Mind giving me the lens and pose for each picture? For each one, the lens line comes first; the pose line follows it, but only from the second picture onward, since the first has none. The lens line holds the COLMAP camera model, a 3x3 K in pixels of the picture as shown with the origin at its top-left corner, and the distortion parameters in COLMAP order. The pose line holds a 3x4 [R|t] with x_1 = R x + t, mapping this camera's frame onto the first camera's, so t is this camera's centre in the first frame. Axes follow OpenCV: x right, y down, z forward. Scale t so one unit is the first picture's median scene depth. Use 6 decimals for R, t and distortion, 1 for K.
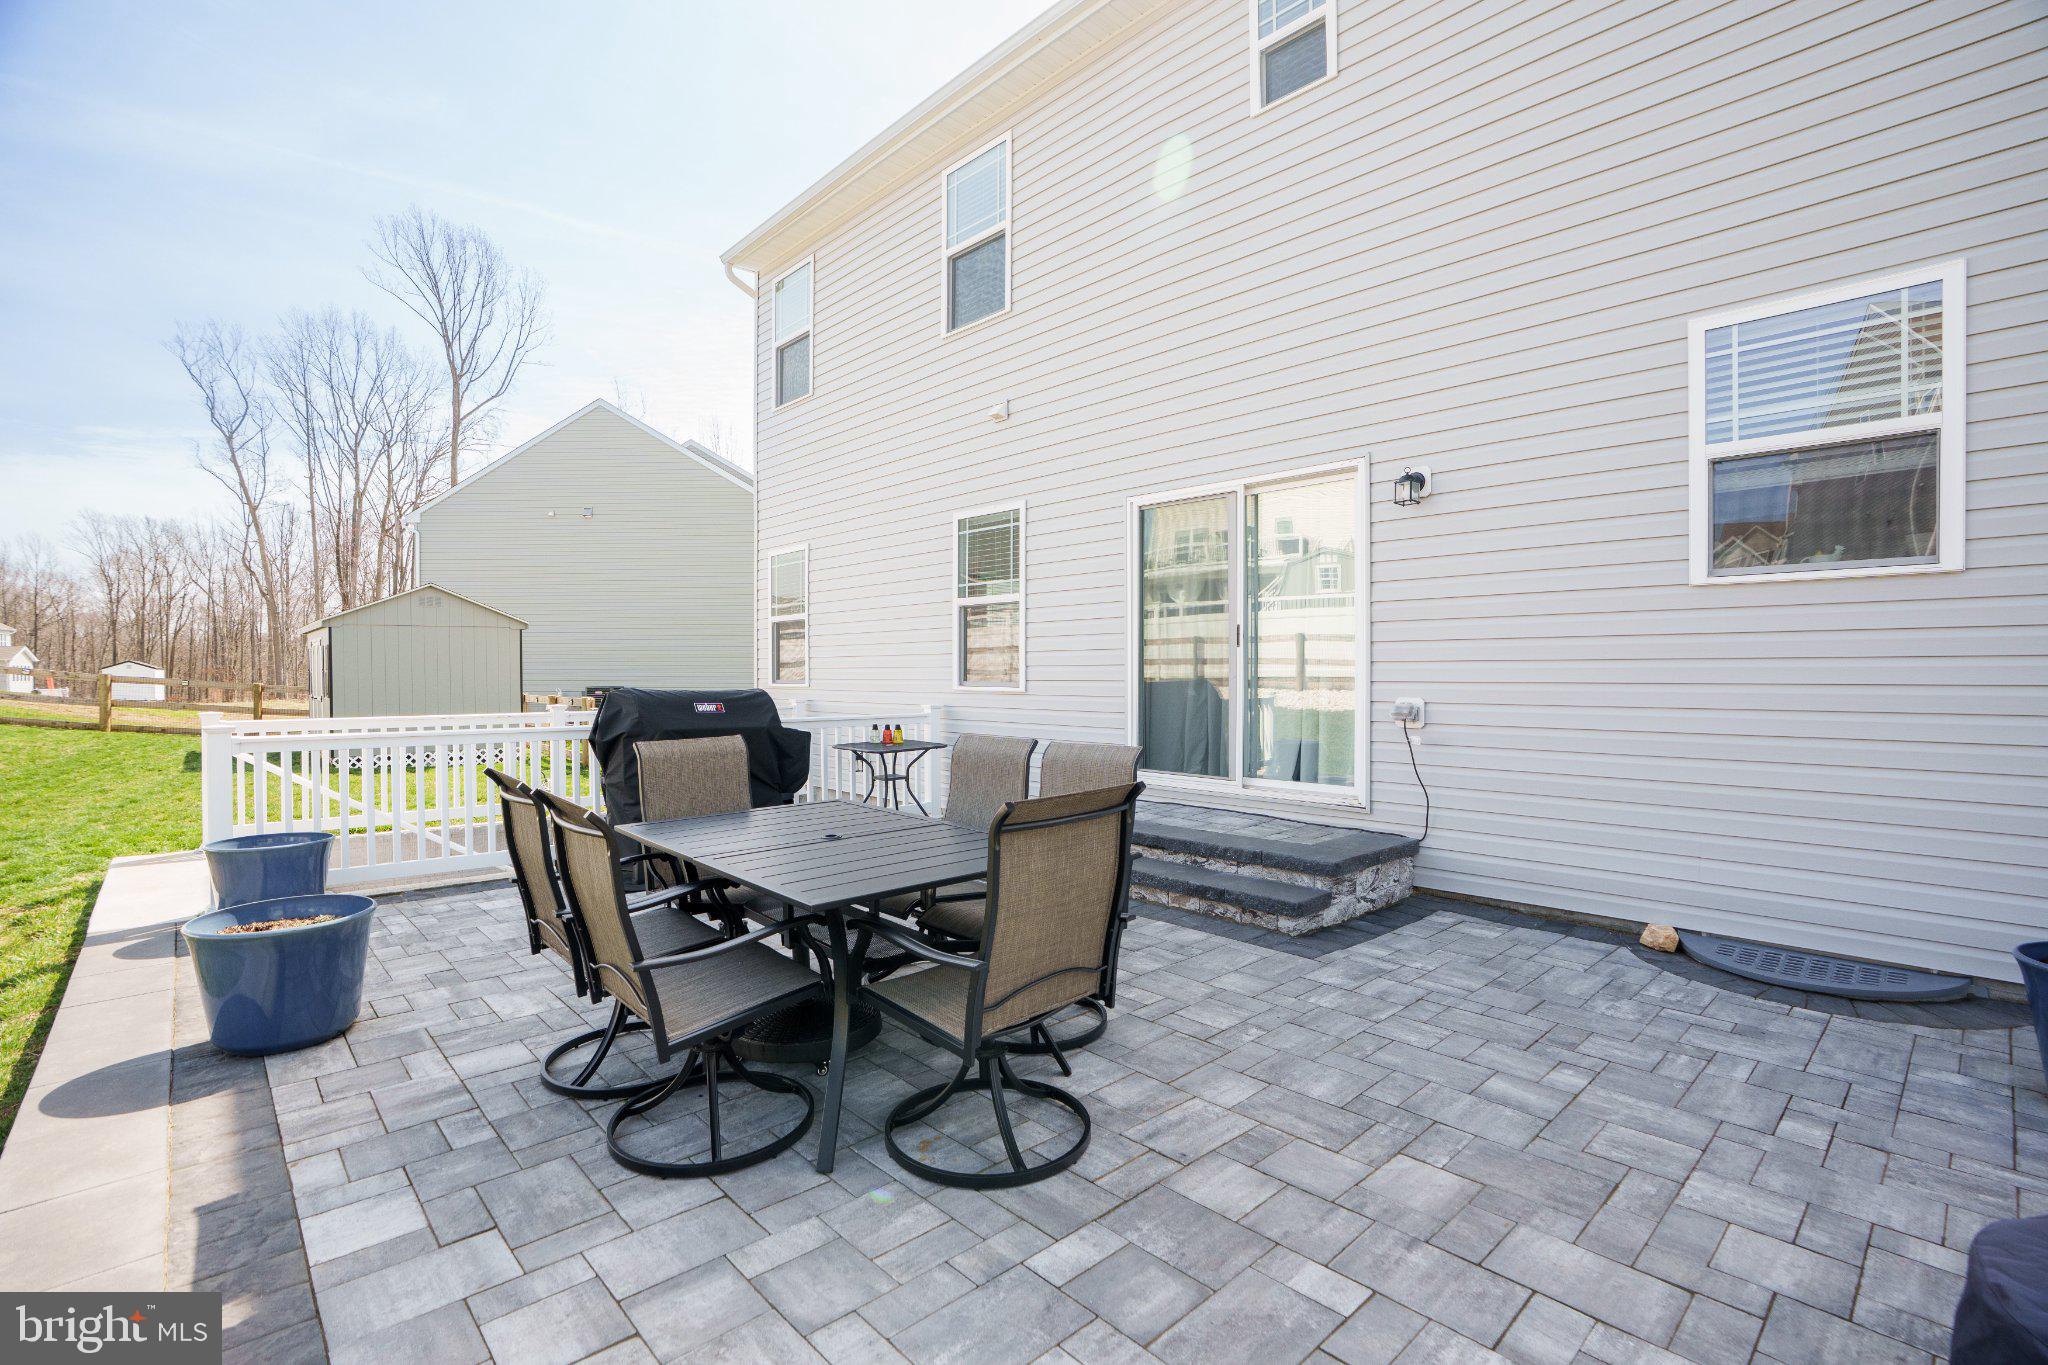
lens RADIAL K [[951.3, 0, 1029.4], [0, 951.3, 693.9], [0, 0, 1]] dist [-0.028368, 0.000668]
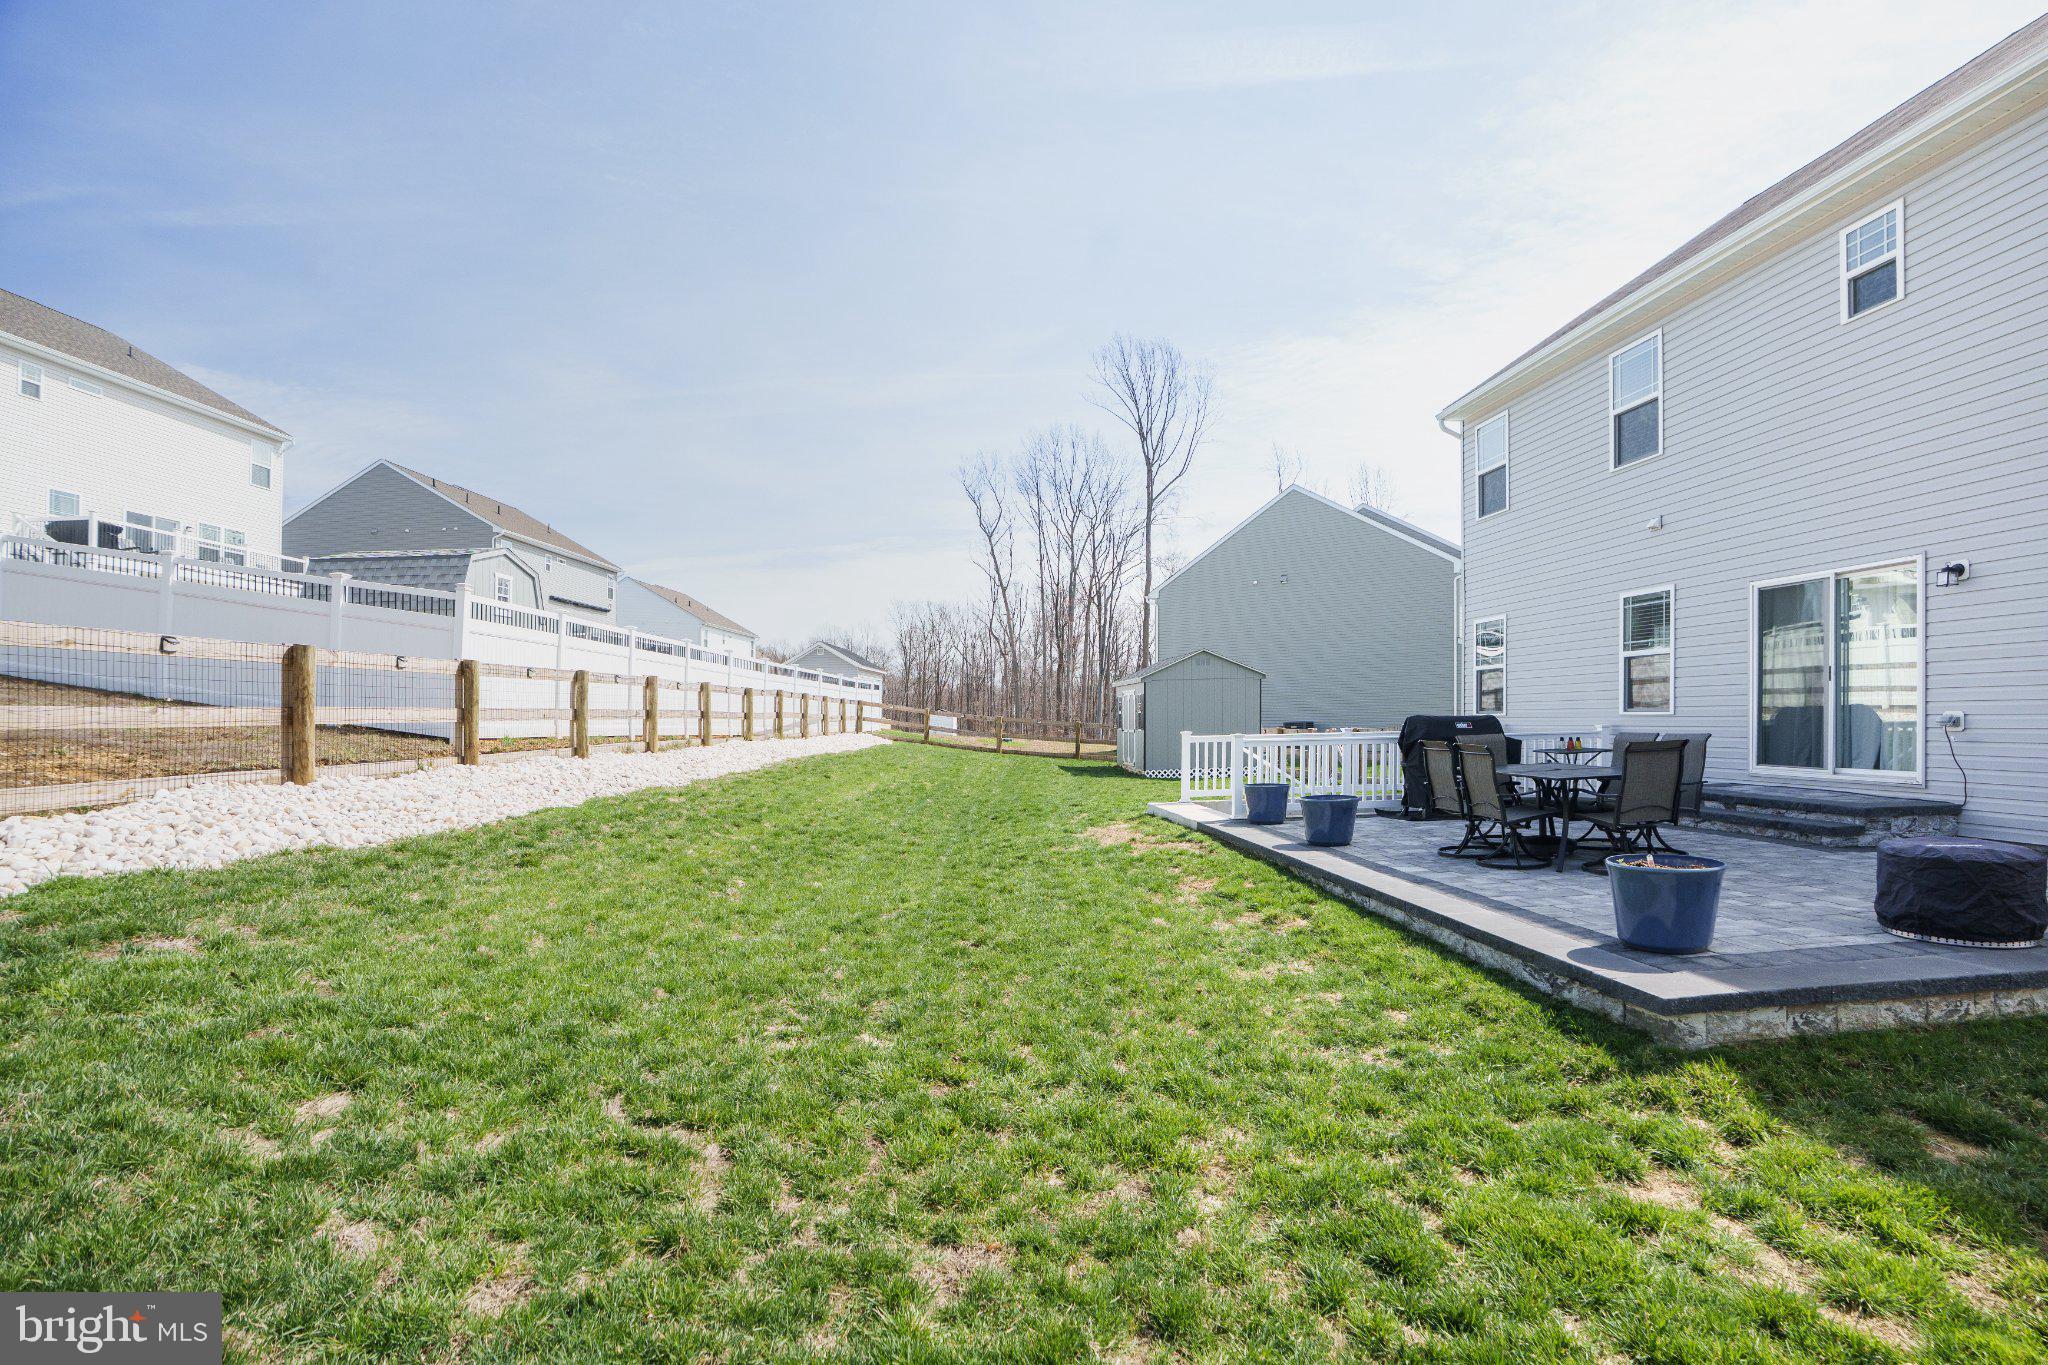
lens RADIAL K [[955.2, 0, 1035.2], [0, 955.2, 757.6], [0, 0, 1]] dist [-0.063589, 0.019154]
pose [[0.797300, 0.010421, -0.603493, 0.073156], [0.006729, 0.999635, 0.026150, 0.019723], [0.603546, -0.024910, 0.796939, -0.709521]]
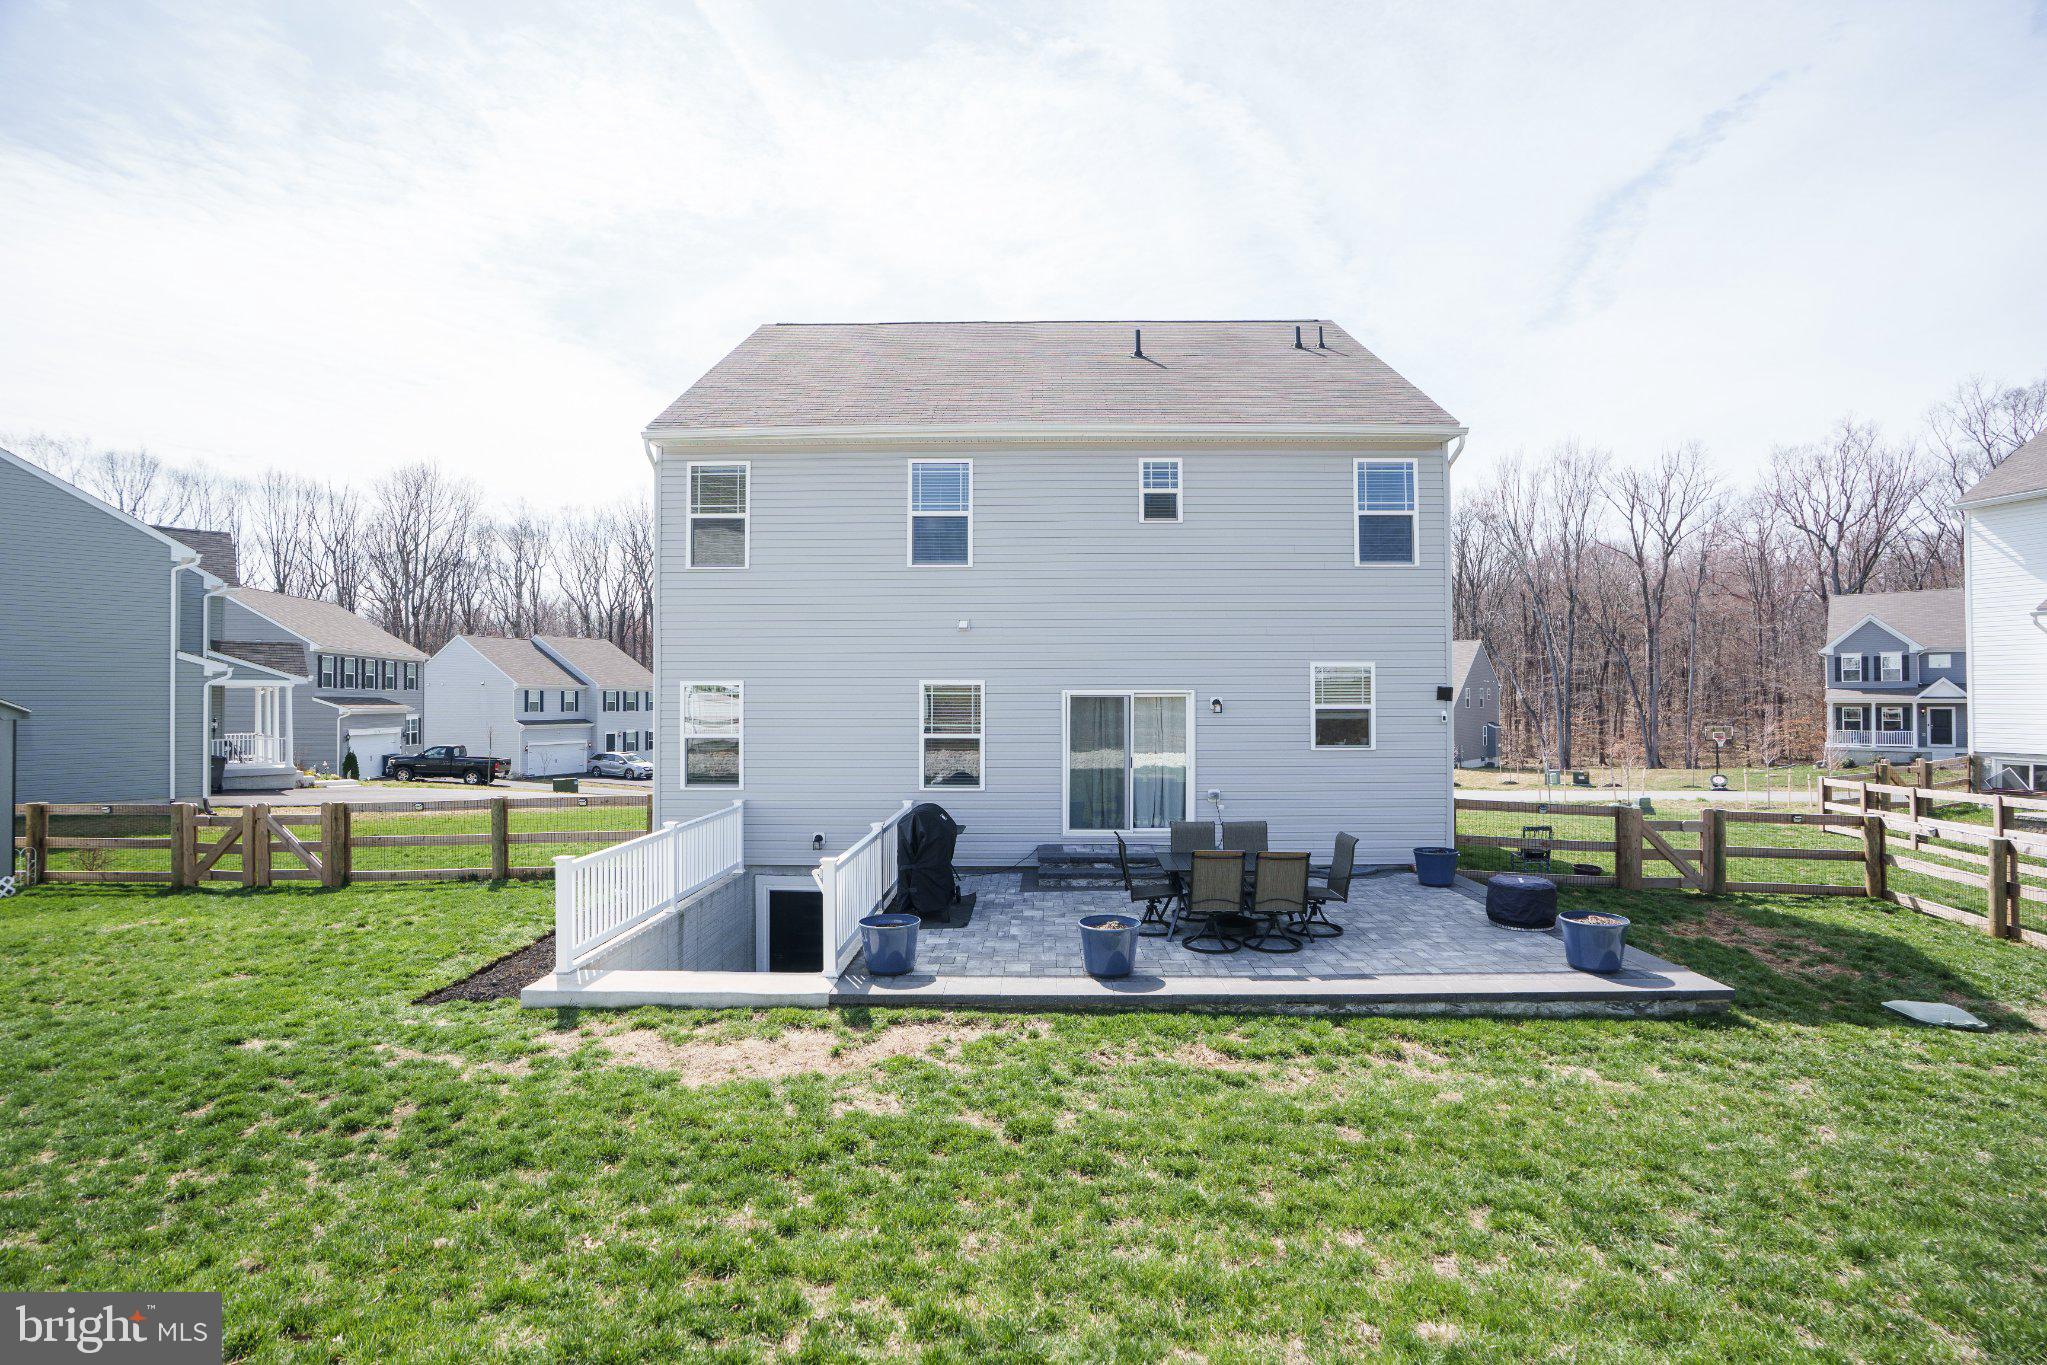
lens RADIAL K [[950.9, 0, 1028.9], [0, 950.9, 693.8], [0, 0, 1]] dist [-0.028368, 0.000668]
pose [[0.690029, 0.014178, 0.723643, -1.138123], [0.017573, 0.999185, -0.036334, -0.107797], [-0.723568, 0.037788, 0.689218, -0.241655]]
